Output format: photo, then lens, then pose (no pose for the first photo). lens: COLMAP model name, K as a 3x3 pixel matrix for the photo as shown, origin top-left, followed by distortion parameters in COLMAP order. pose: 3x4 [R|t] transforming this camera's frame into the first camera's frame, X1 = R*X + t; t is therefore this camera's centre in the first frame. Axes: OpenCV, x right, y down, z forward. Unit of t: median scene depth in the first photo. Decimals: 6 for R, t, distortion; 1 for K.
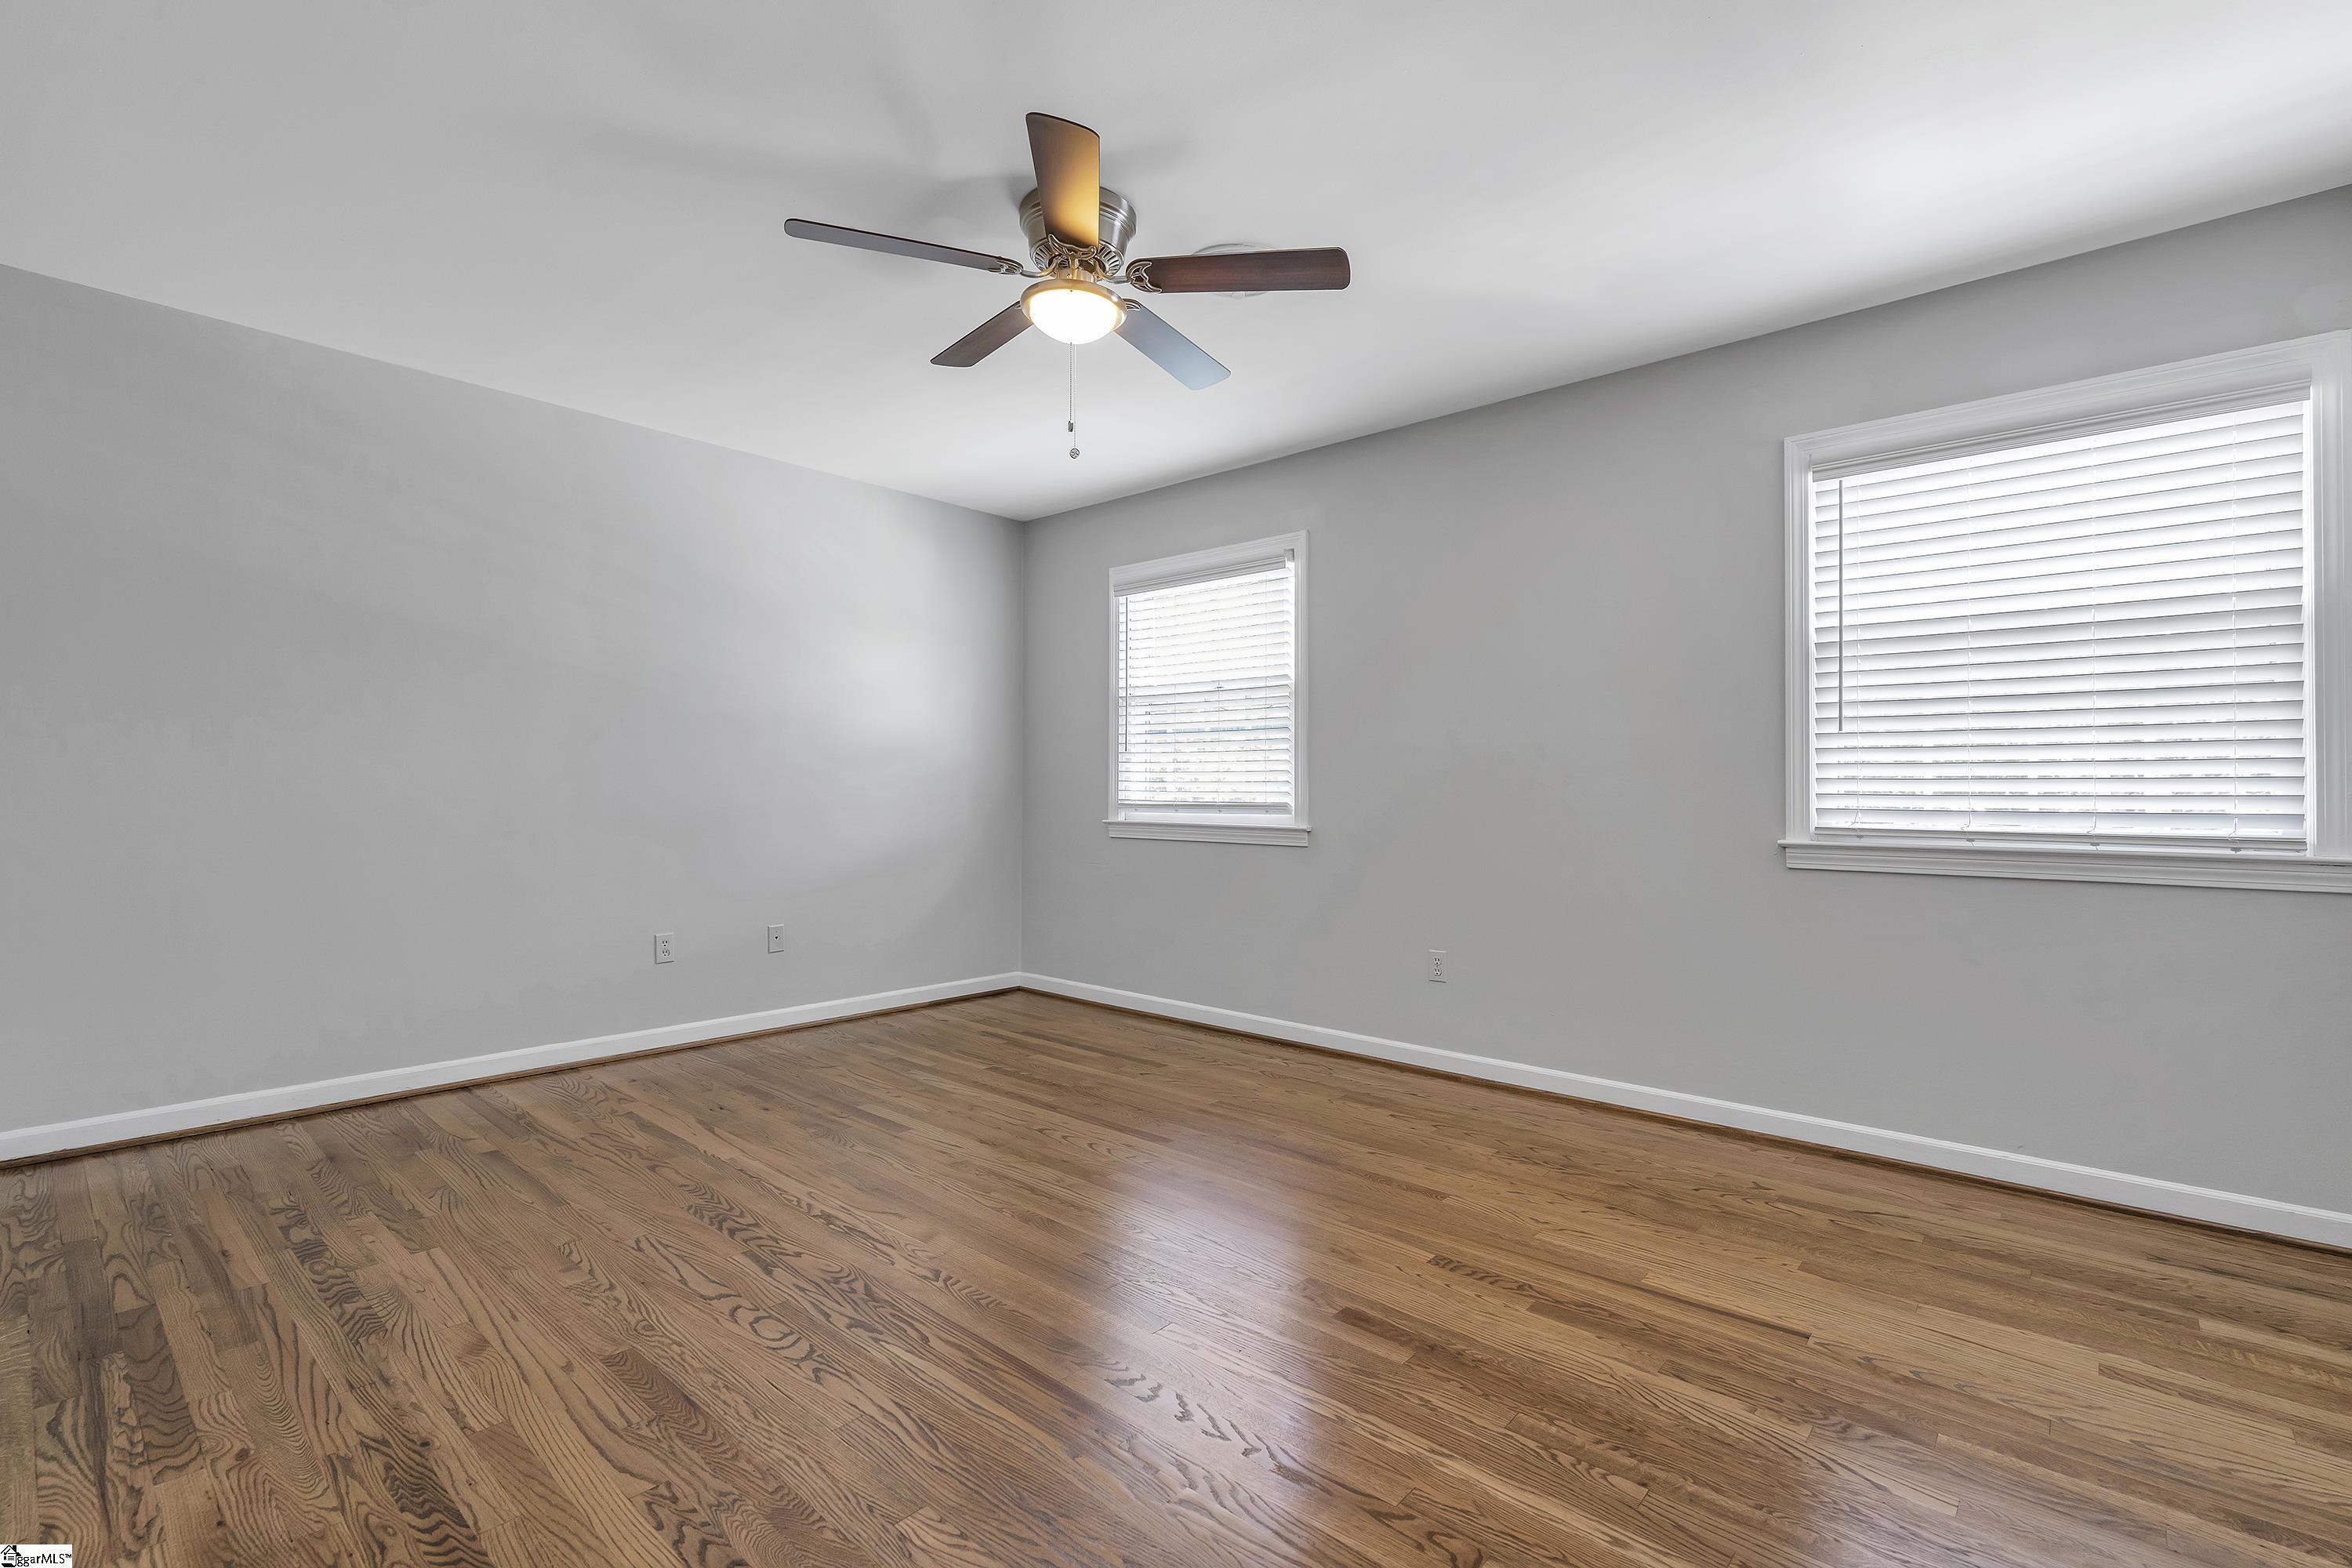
lens RADIAL K [[1050.8, 0, 1175.6], [0, 1050.8, 785.2], [0, 0, 1]] dist [-0.002710, 0.000625]
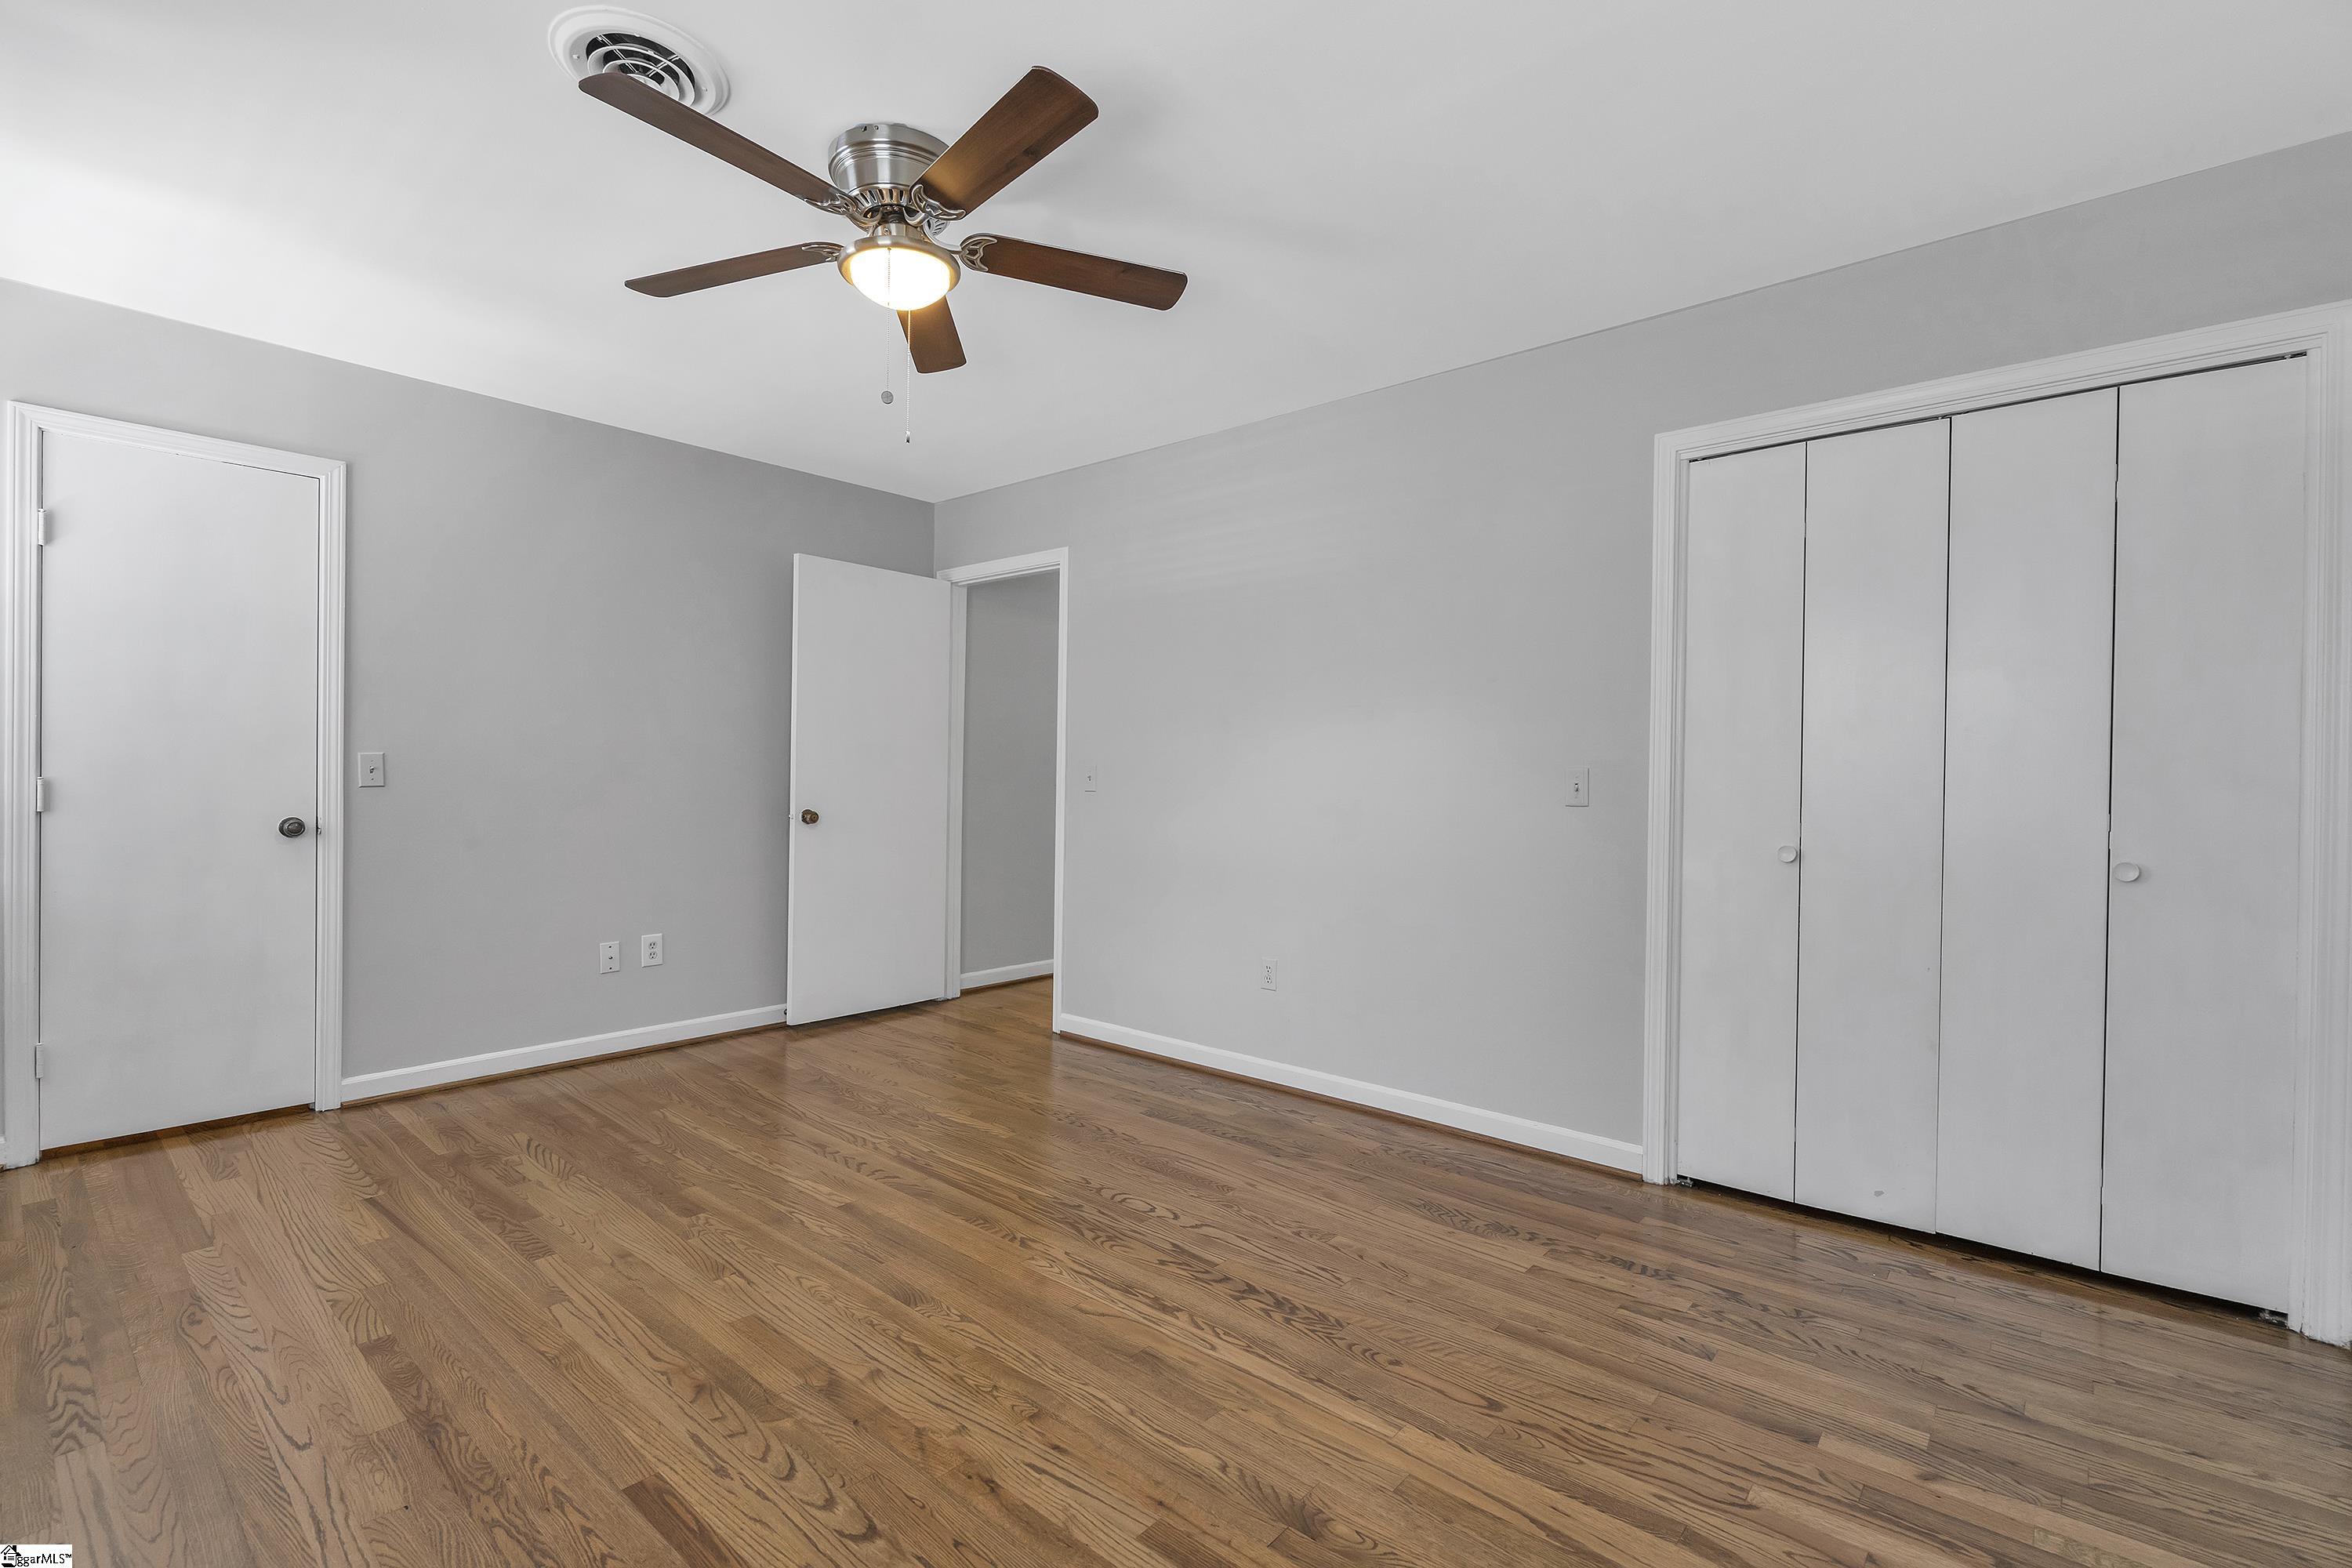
lens RADIAL K [[1050.8, 0, 1175.8], [0, 1050.8, 789.3], [0, 0, 1]] dist [-0.002710, 0.000625]
pose [[-0.999745, -0.017097, -0.014734, -0.338015], [-0.017183, 0.999836, 0.005771, -0.023403], [0.014633, 0.006023, -0.999875, 1.960502]]
